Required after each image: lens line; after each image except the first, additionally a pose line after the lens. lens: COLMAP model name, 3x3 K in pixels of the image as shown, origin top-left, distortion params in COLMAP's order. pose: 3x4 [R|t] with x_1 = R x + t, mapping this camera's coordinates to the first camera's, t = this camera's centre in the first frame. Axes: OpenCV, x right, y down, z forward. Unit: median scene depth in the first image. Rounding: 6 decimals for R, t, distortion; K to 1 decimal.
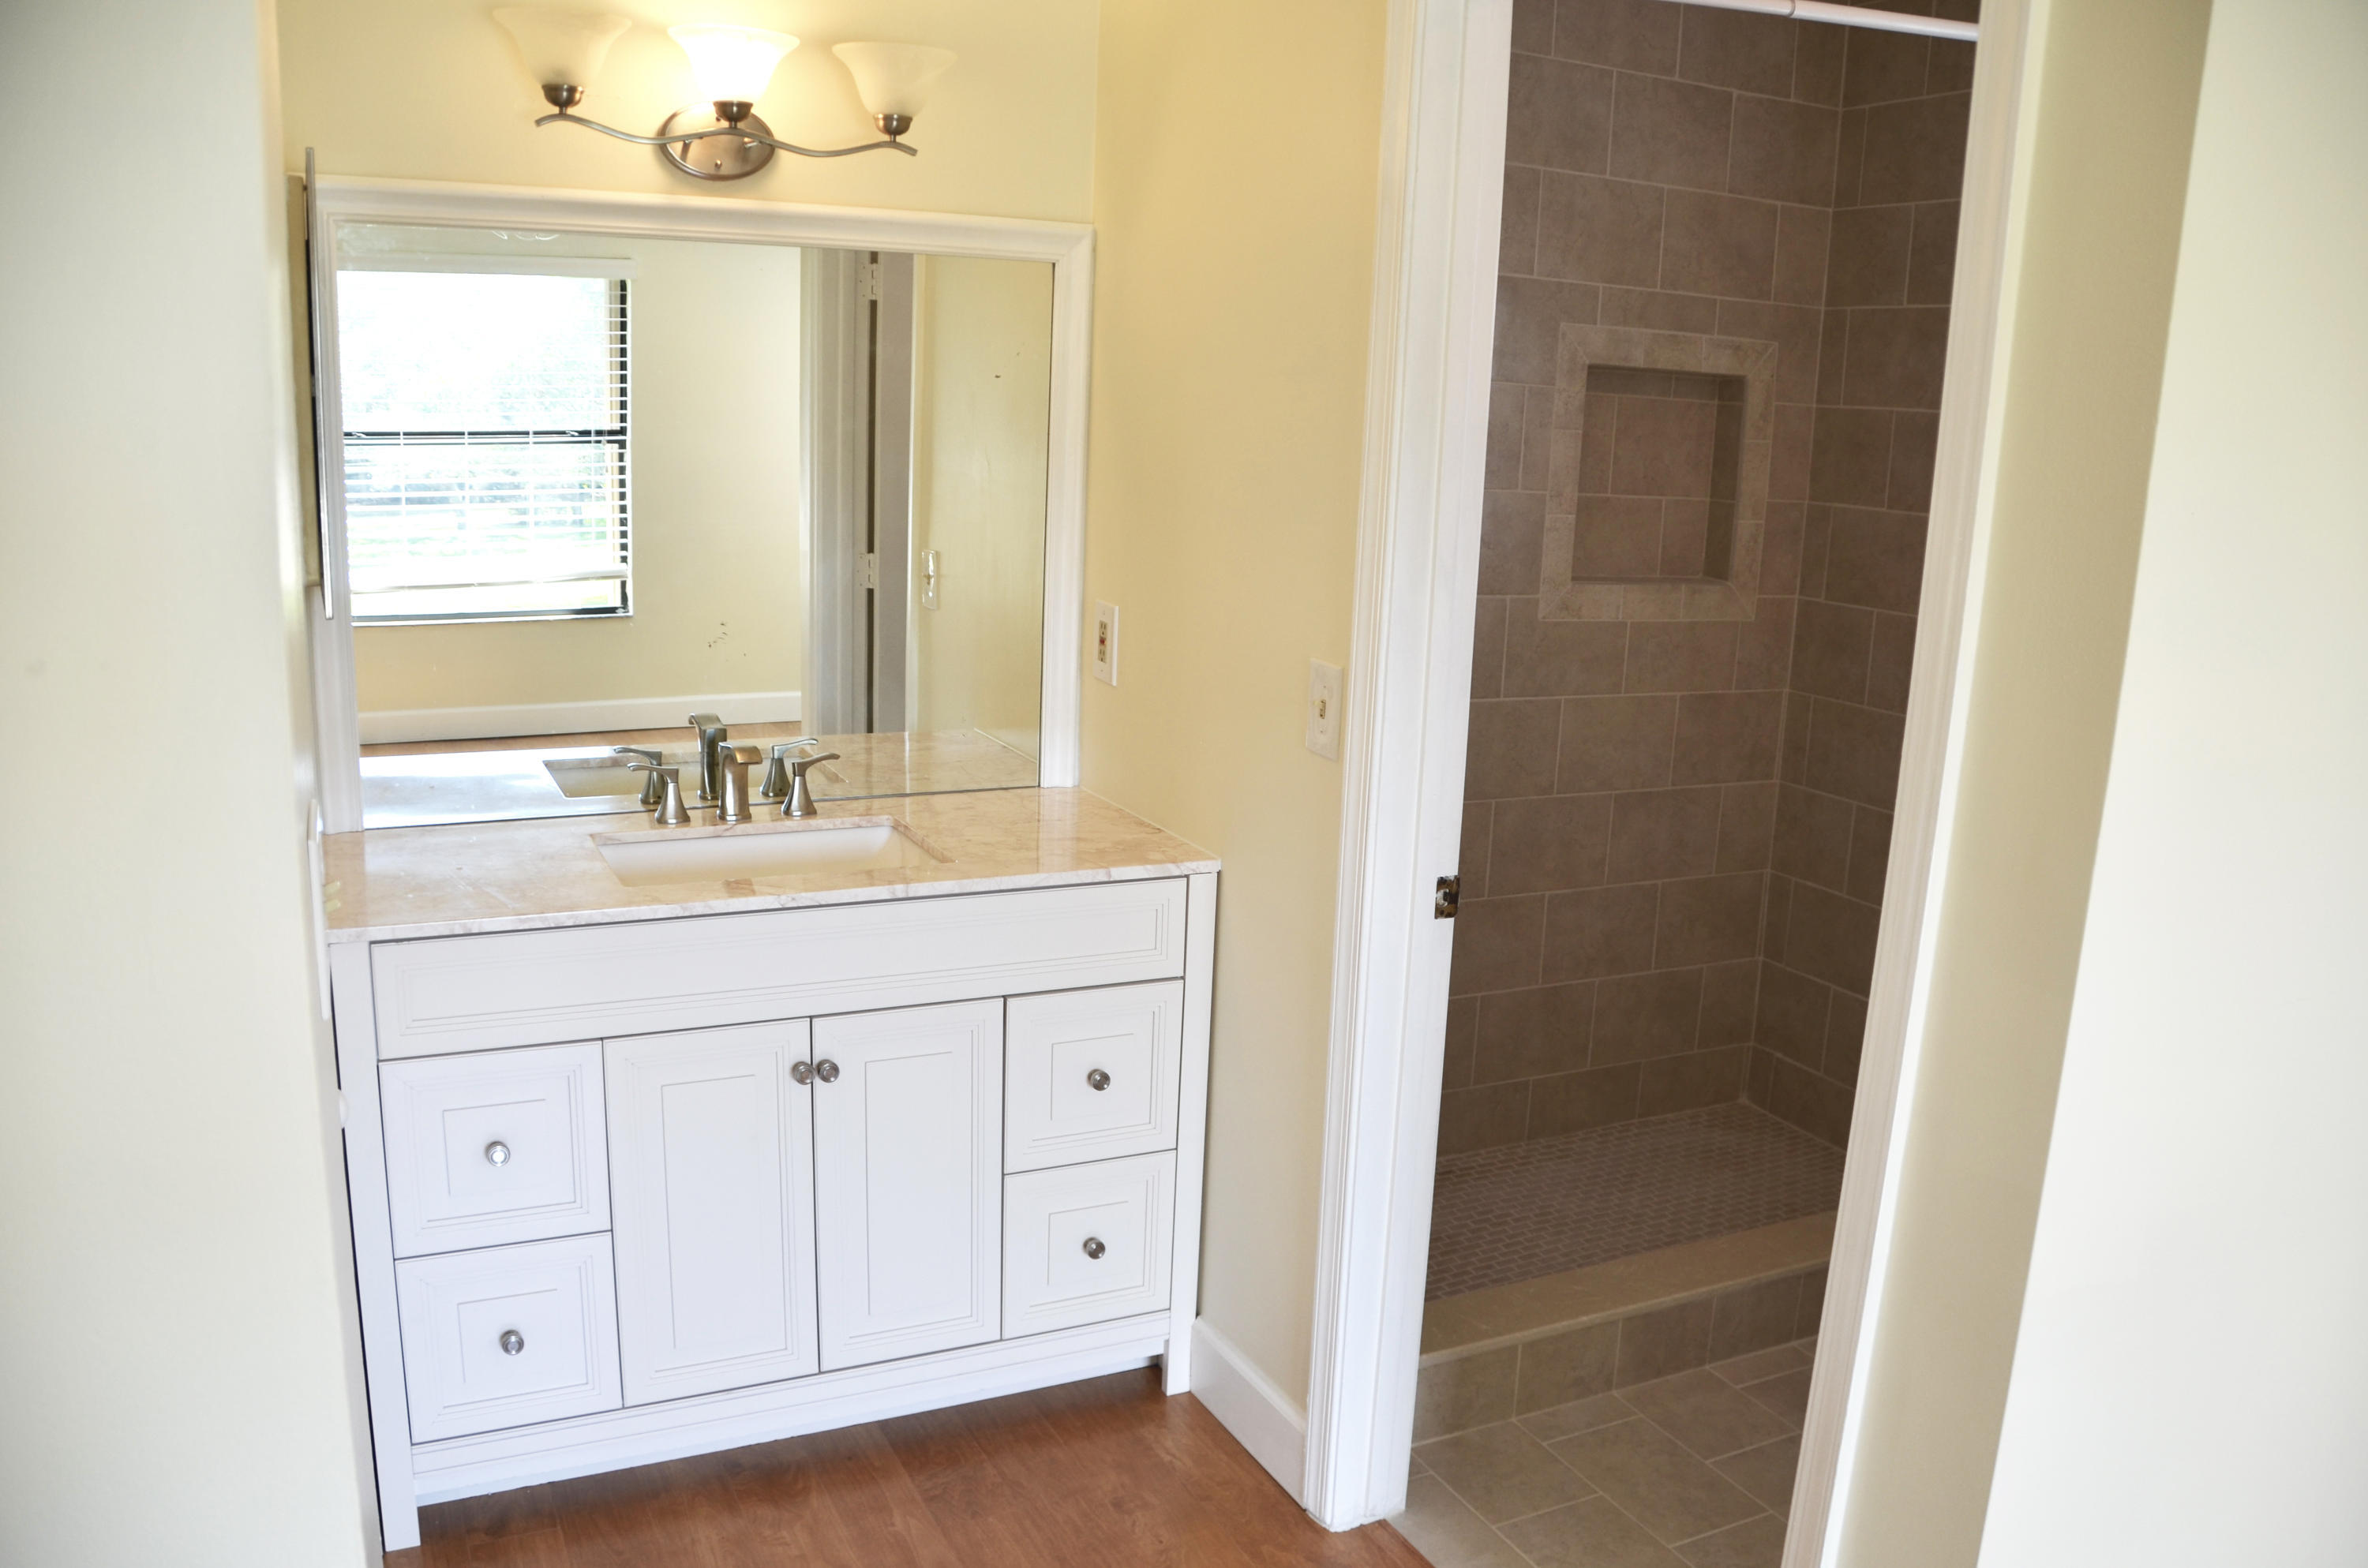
lens RADIAL K [[1822.4, 0, 1194.9], [0, 1822.4, 831.1], [0, 0, 1]] dist [-0.168367, 0.117558]
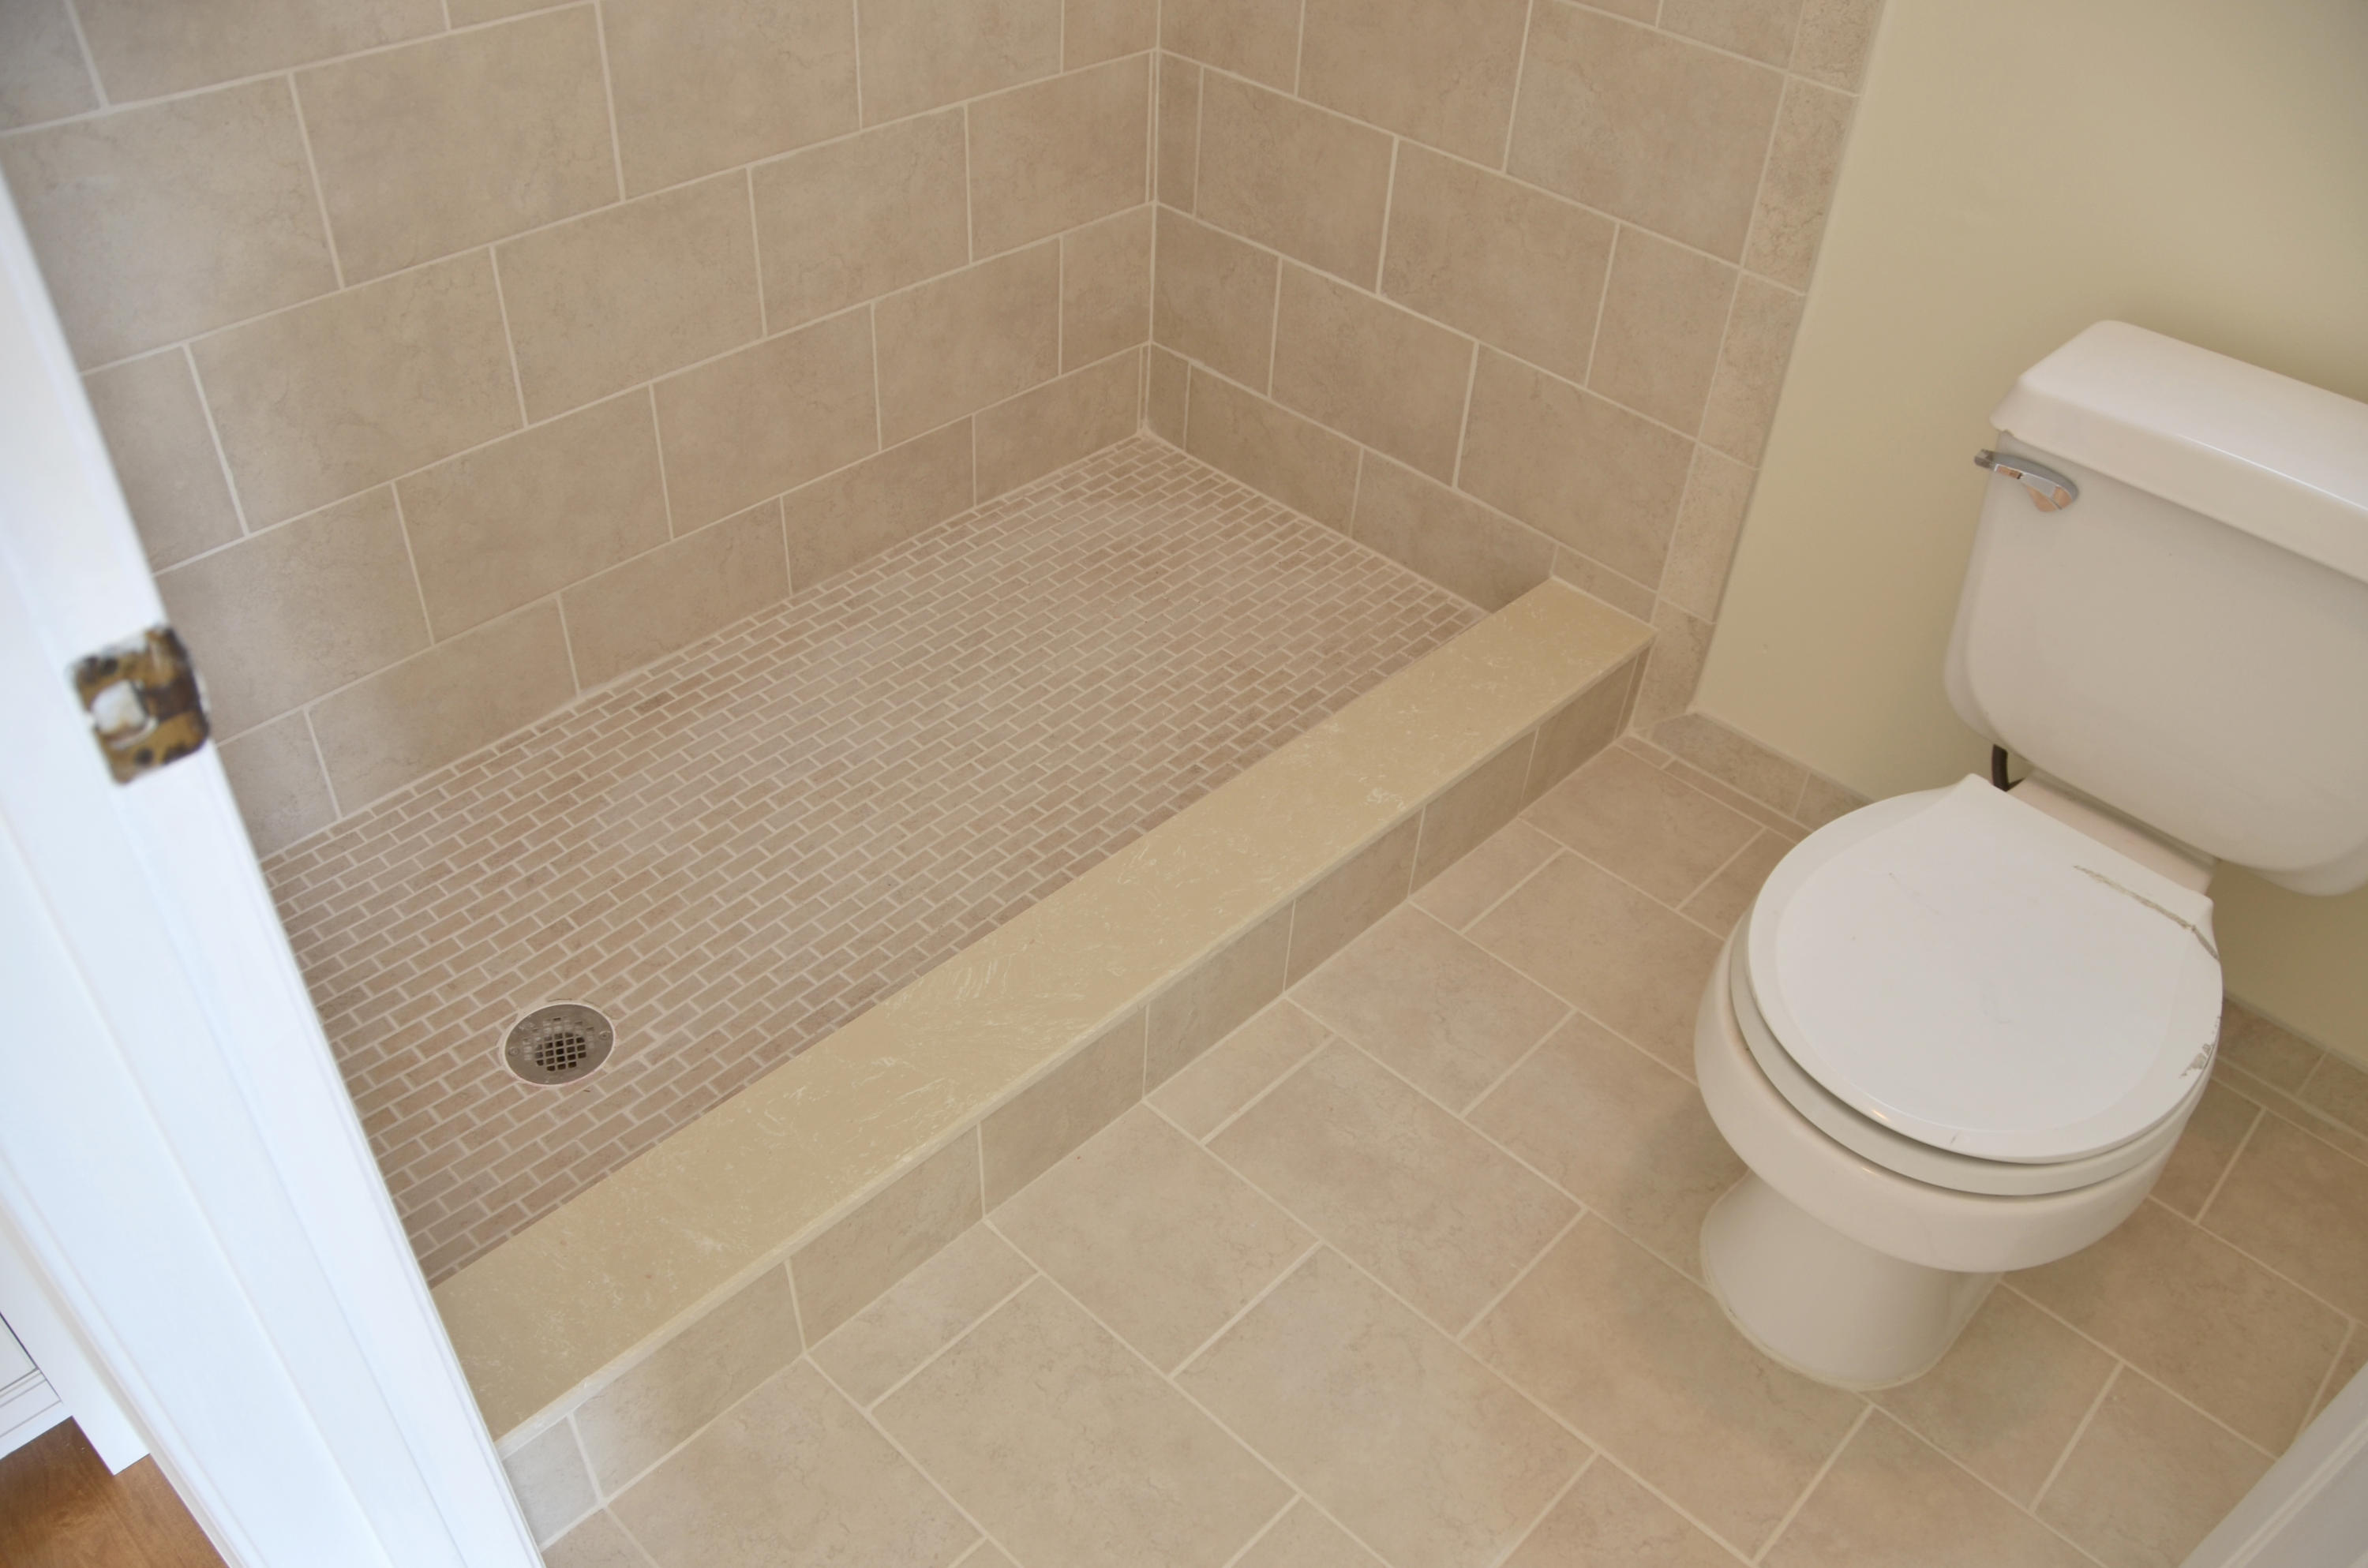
lens RADIAL K [[1822.4, 0, 1194.9], [0, 1822.4, 831.1], [0, 0, 1]] dist [-0.168367, 0.117558]
pose [[0.938056, -0.219376, 0.268188, 0.174846], [0.059768, 0.864877, 0.498413, -0.057461], [-0.341289, -0.451510, 0.824415, 0.583059]]
